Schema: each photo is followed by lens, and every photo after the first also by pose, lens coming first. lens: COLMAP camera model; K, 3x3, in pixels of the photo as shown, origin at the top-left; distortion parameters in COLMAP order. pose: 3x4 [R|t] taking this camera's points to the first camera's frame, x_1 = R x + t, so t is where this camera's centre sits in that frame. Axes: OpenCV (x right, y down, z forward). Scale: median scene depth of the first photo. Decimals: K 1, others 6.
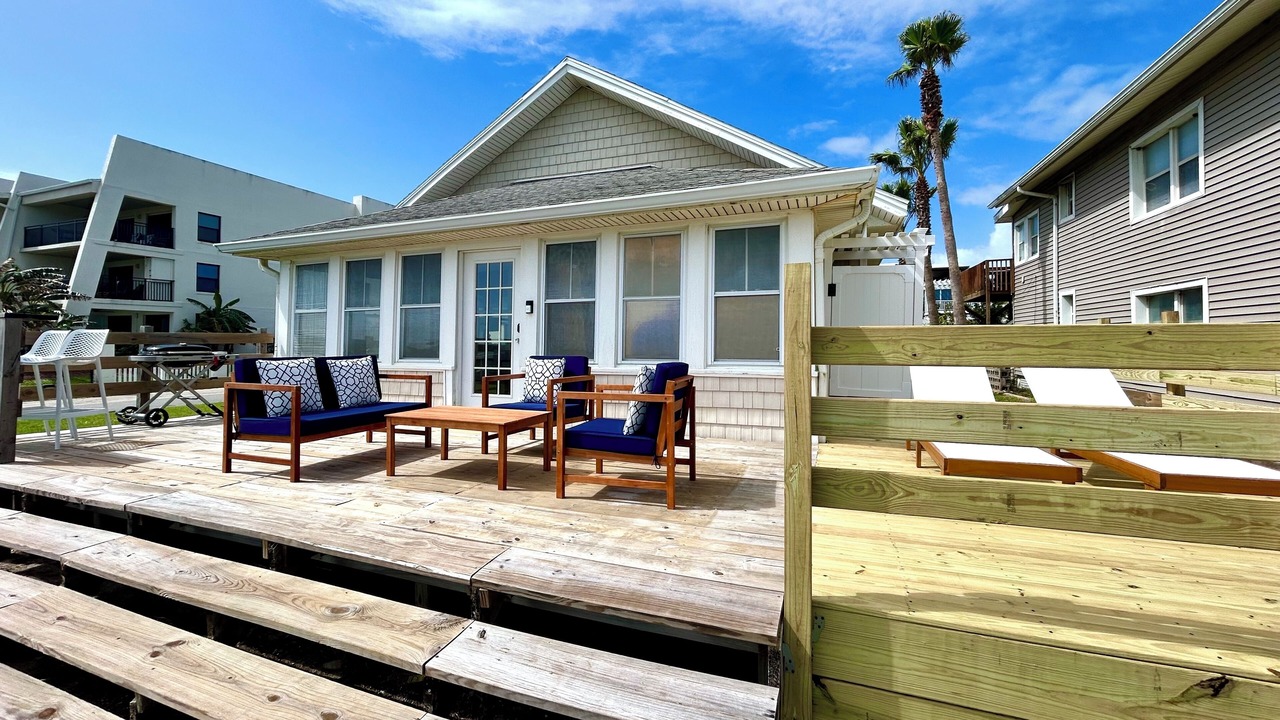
lens RADIAL K [[503.9, 0, 635.8], [0, 503.9, 331.7], [0, 0, 1]] dist [-0.001173, -0.000471]
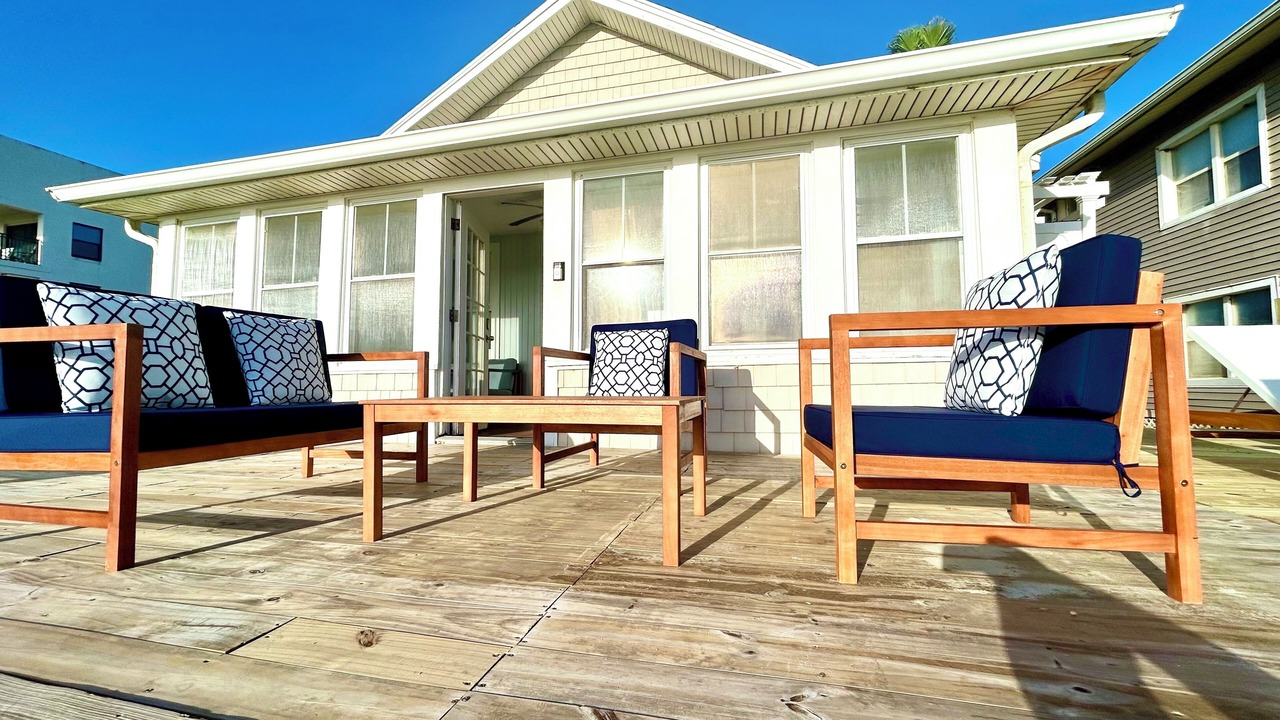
lens RADIAL K [[507.0, 0, 640.0], [0, 507.0, 360.0], [0, 0, 1]] dist [-0.000066, 0.000099]
pose [[0.992968, -0.003092, 0.118346, -0.138860], [0.005402, 0.999801, -0.019204, 0.062561], [-0.118263, 0.019708, 0.992787, 0.239581]]
